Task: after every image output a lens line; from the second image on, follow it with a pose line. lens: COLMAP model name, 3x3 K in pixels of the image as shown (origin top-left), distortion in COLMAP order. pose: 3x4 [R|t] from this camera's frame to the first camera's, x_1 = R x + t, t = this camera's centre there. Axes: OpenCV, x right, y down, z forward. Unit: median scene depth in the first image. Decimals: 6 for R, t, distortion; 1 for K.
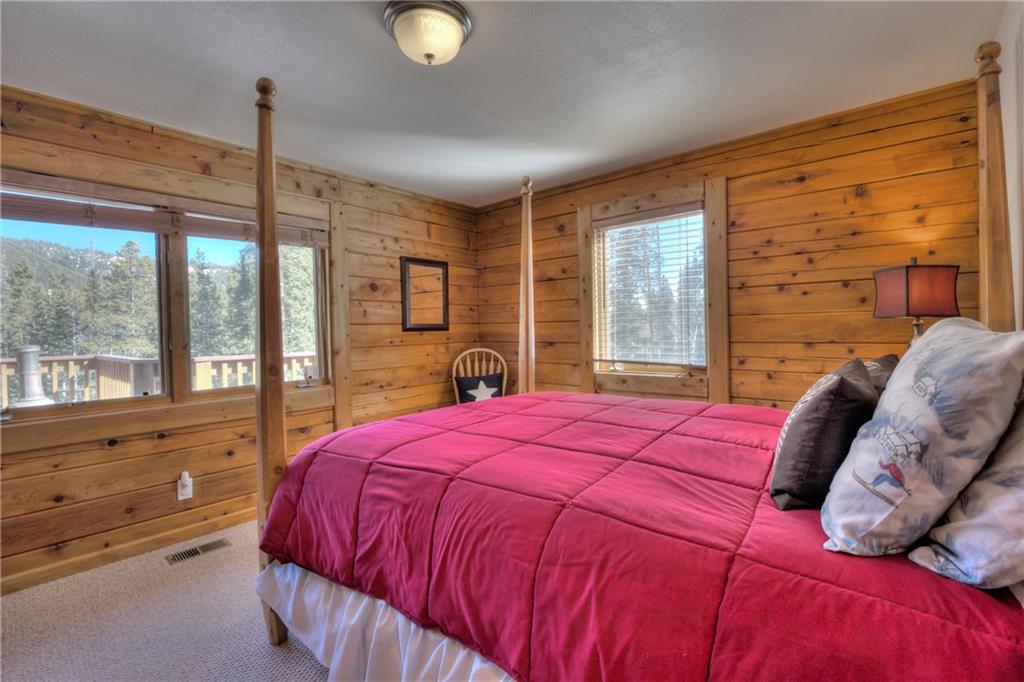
lens RADIAL K [[452.0, 0, 529.0], [0, 452.0, 337.2], [0, 0, 1]] dist [-0.001056, -0.000129]
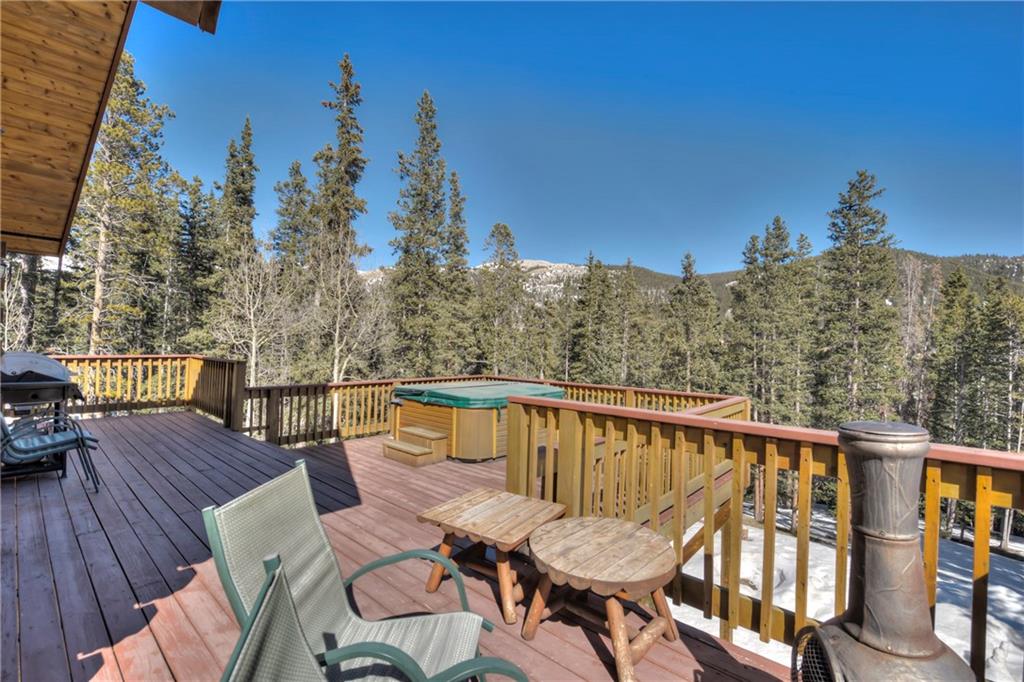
lens RADIAL K [[452.0, 0, 529.0], [0, 452.0, 337.2], [0, 0, 1]] dist [-0.001056, -0.000129]
pose [[-0.032701, 0.006731, -0.999443, -0.146027], [-0.032330, 0.999447, 0.007789, -0.004990], [0.998942, 0.032567, -0.032465, 0.138785]]
